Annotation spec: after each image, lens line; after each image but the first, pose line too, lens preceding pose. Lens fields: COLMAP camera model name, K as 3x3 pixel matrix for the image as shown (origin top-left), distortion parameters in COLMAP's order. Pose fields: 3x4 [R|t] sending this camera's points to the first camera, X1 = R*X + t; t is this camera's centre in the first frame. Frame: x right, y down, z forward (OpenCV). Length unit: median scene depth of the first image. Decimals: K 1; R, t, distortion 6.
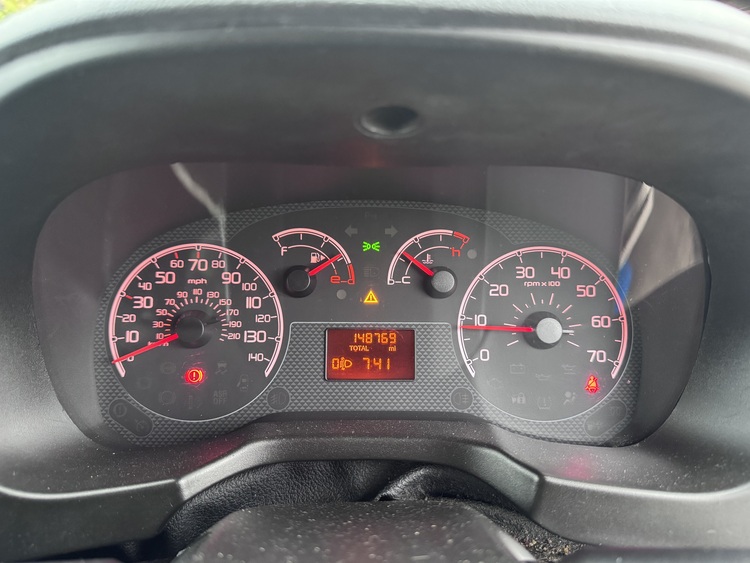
lens RADIAL K [[530.5, 0, 374.6], [0, 530.5, 281.0], [0, 0, 1]] dist [0.006215, -0.001912]
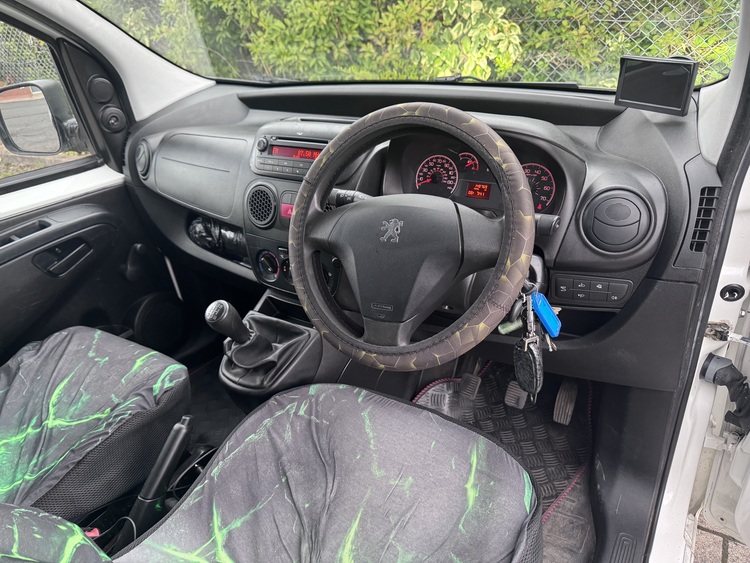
lens RADIAL K [[530.5, 0, 375.9], [0, 530.5, 280.9], [0, 0, 1]] dist [0.006215, -0.001912]
pose [[0.994926, 0.098163, 0.022066, -0.750889], [-0.100504, 0.959484, 0.263228, -0.153540], [0.004667, -0.264110, 0.964481, -2.706042]]
